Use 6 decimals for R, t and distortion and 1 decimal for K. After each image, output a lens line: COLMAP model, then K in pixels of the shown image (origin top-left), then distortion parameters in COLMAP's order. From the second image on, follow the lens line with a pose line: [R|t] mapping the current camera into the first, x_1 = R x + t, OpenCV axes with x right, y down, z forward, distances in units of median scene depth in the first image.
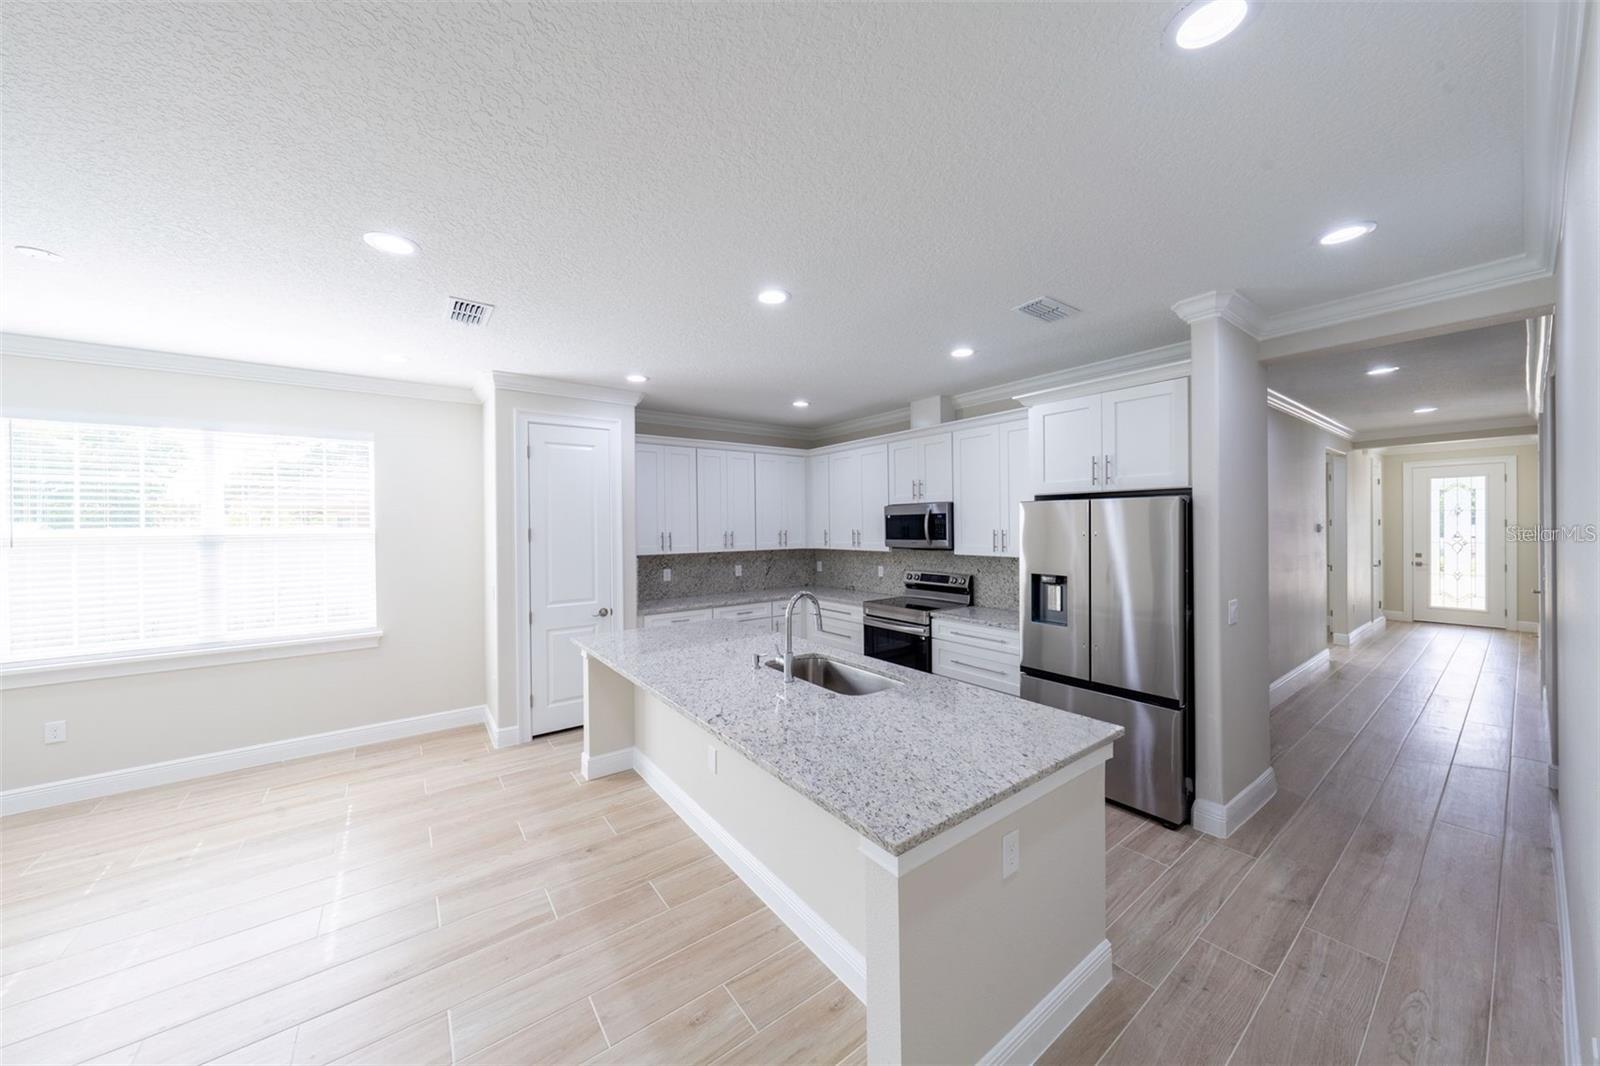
lens RADIAL K [[547.5, 0, 801.6], [0, 547.5, 525.4], [0, 0, 1]] dist [-0.002479, 0.000336]
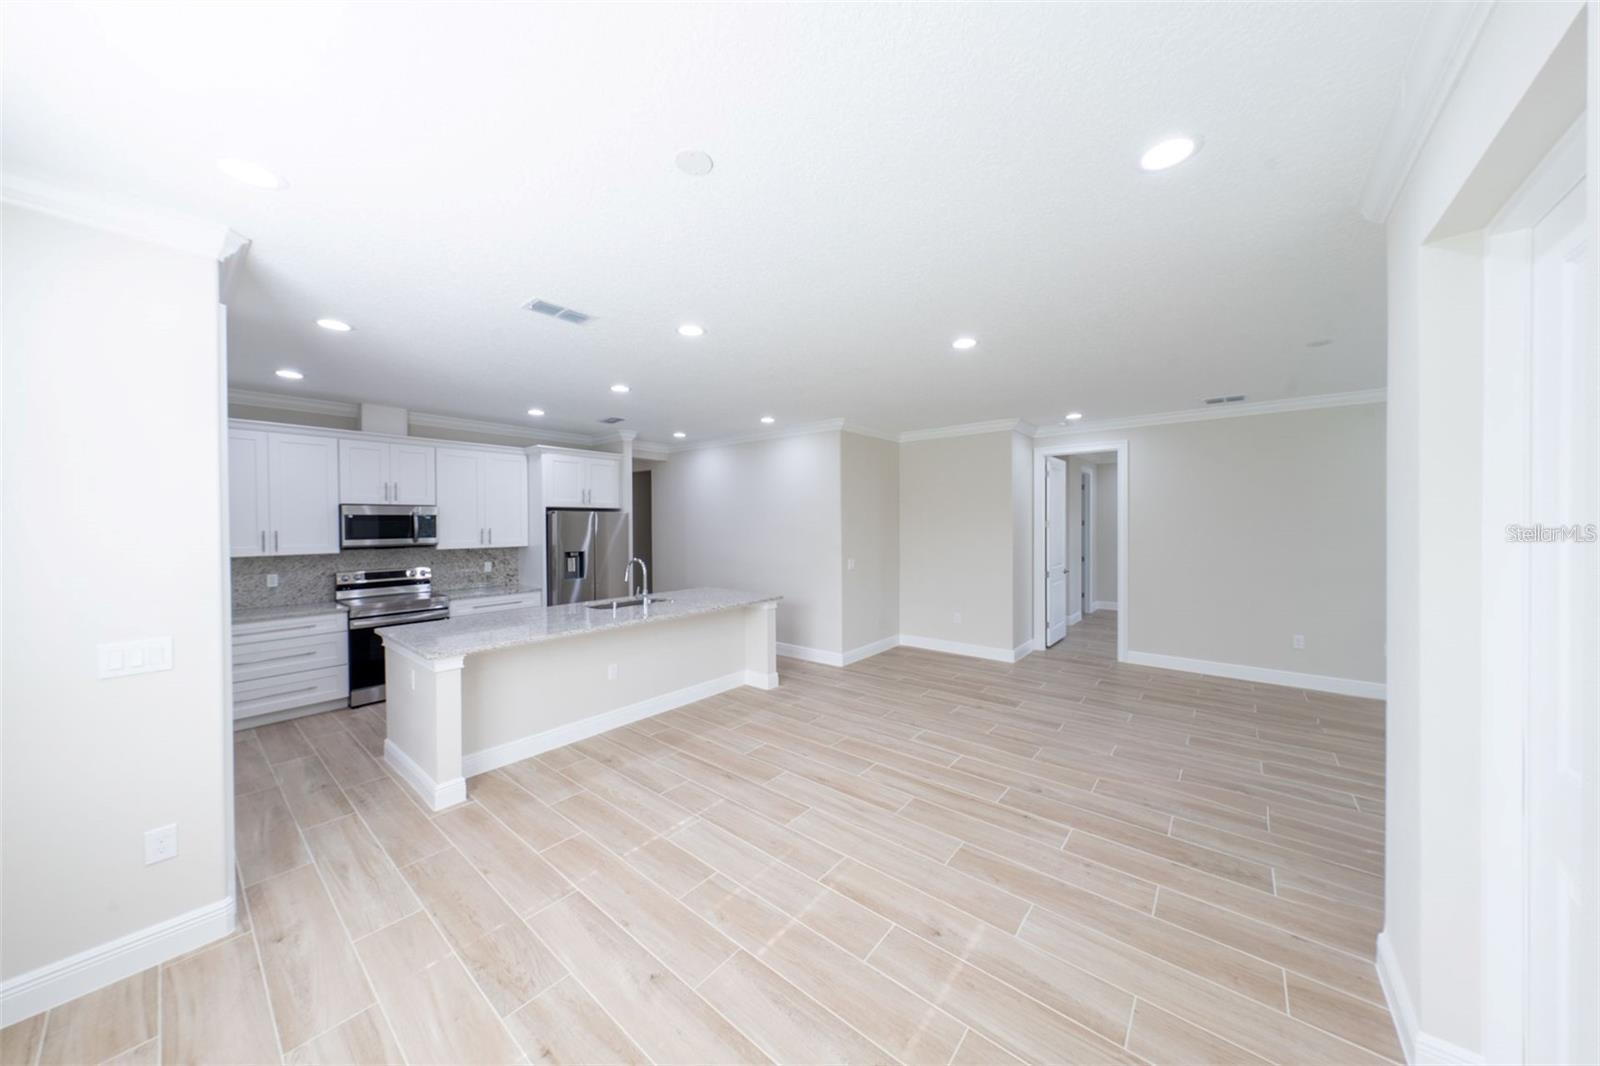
lens RADIAL K [[523.5, 0, 798.4], [0, 523.5, 525.9], [0, 0, 1]] dist [0.010790, -0.000171]
pose [[-0.238867, 0.007143, 0.971026, -1.040154], [0.009328, 0.999944, -0.005061, 0.014558], [-0.971007, 0.007849, -0.238920, 0.503805]]
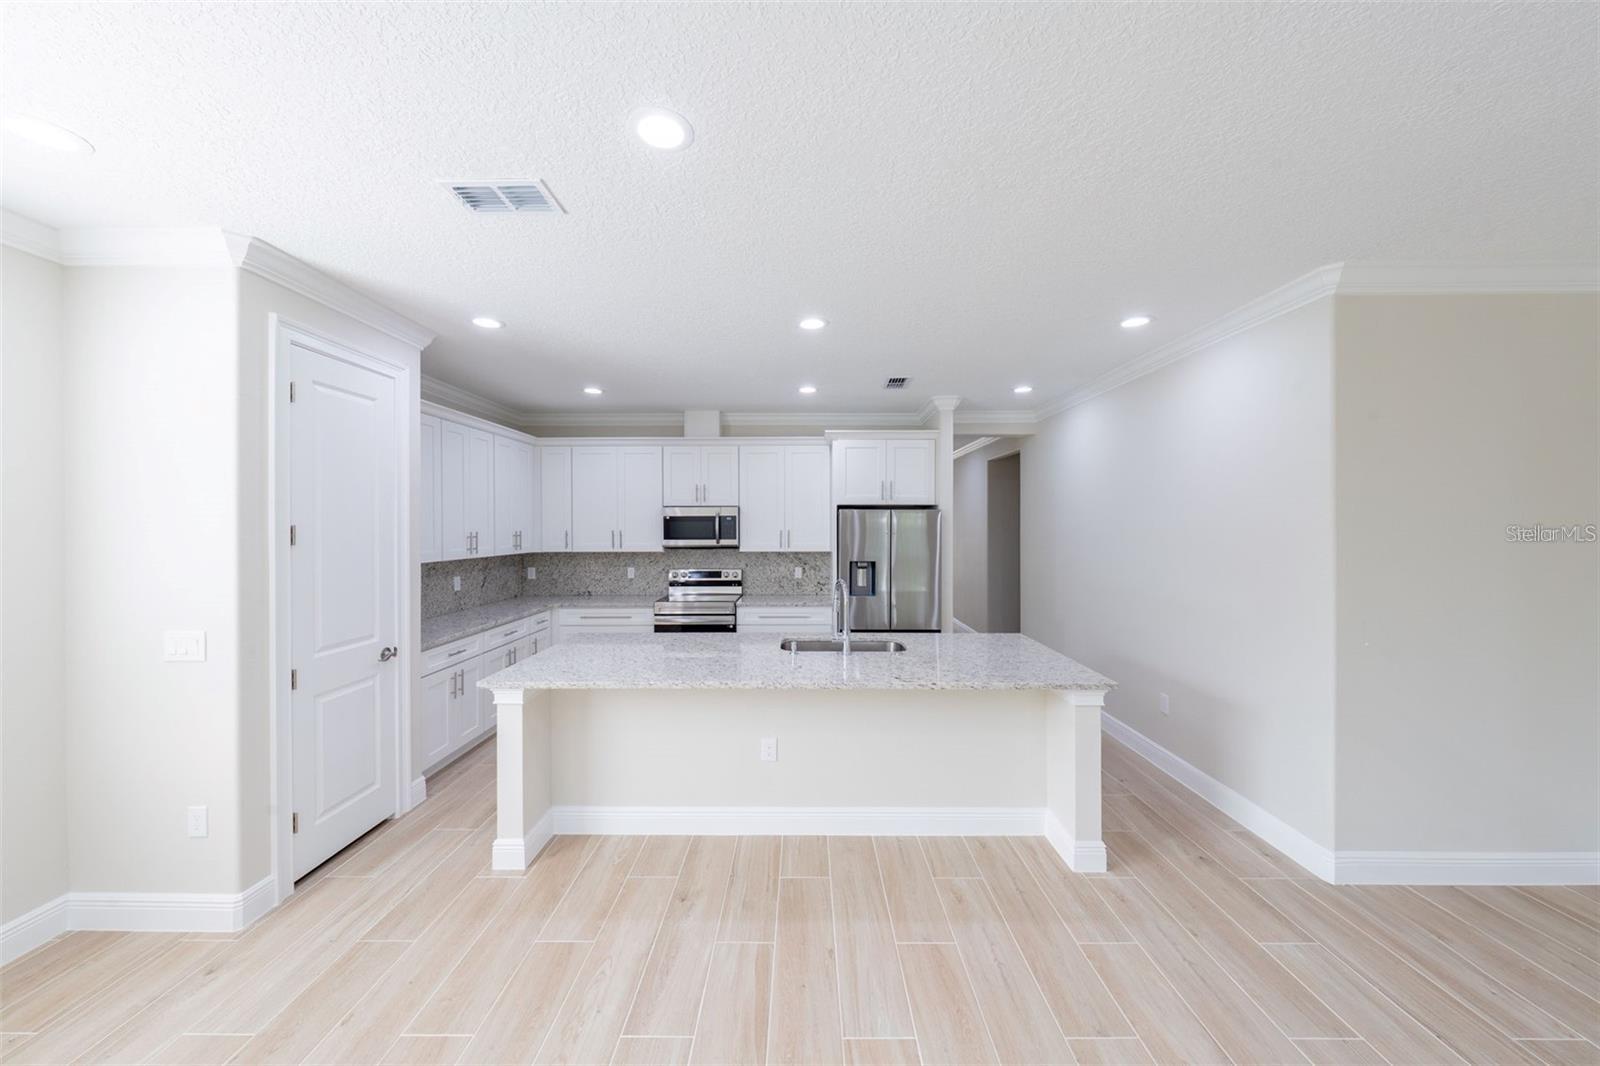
lens RADIAL K [[547.5, 0, 803.5], [0, 547.5, 527.4], [0, 0, 1]] dist [-0.002479, 0.000336]
pose [[0.597808, 0.007718, 0.801602, -0.571871], [-0.004840, 0.999970, -0.006019, 0.007983], [-0.801625, -0.000281, 0.597828, 0.197559]]
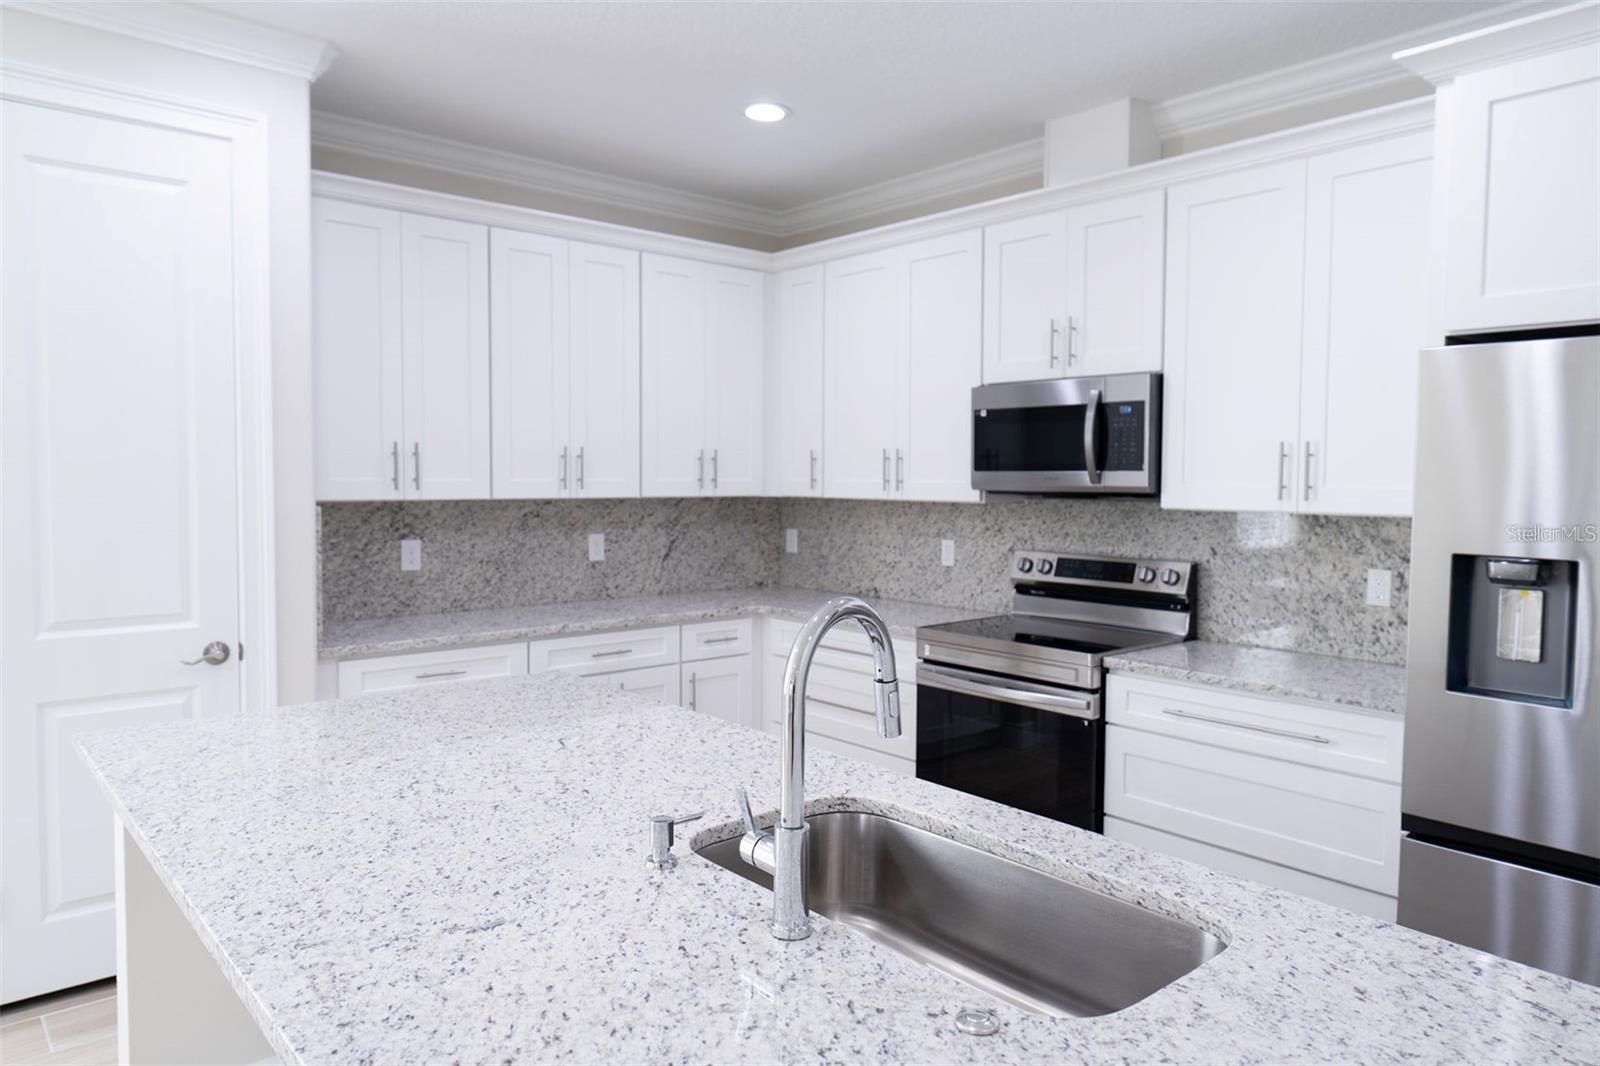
lens RADIAL K [[1060.7, 0, 800.9], [0, 1060.7, 525.8], [0, 0, 1]] dist [0.008689, -0.005624]
pose [[0.996856, 0.013762, 0.078035, -0.033786], [-0.017637, 0.998634, 0.049183, 0.033084], [-0.077252, -0.050405, 0.995737, 0.270089]]
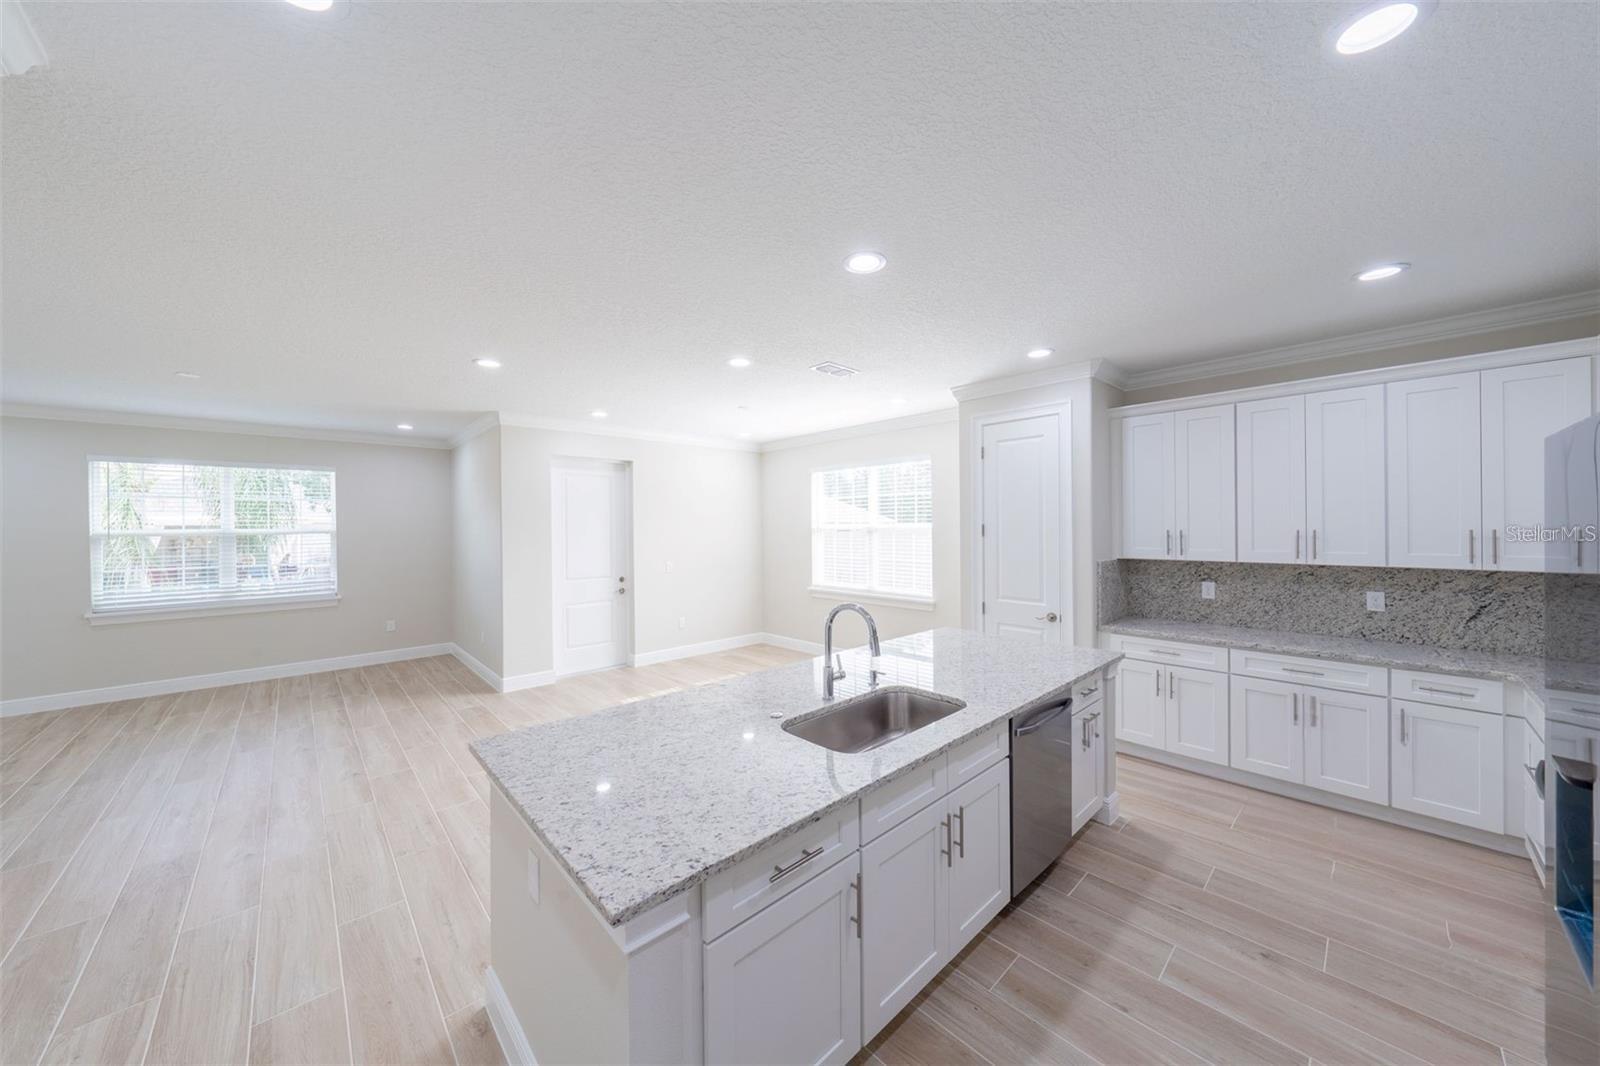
lens RADIAL K [[547.5, 0, 799.5], [0, 547.5, 527.3], [0, 0, 1]] dist [-0.002479, 0.000336]
pose [[0.115342, 0.012396, -0.993248, 0.472416], [0.007057, 0.999887, 0.013298, -0.004893], [0.993301, -0.008543, 0.115242, 0.467053]]
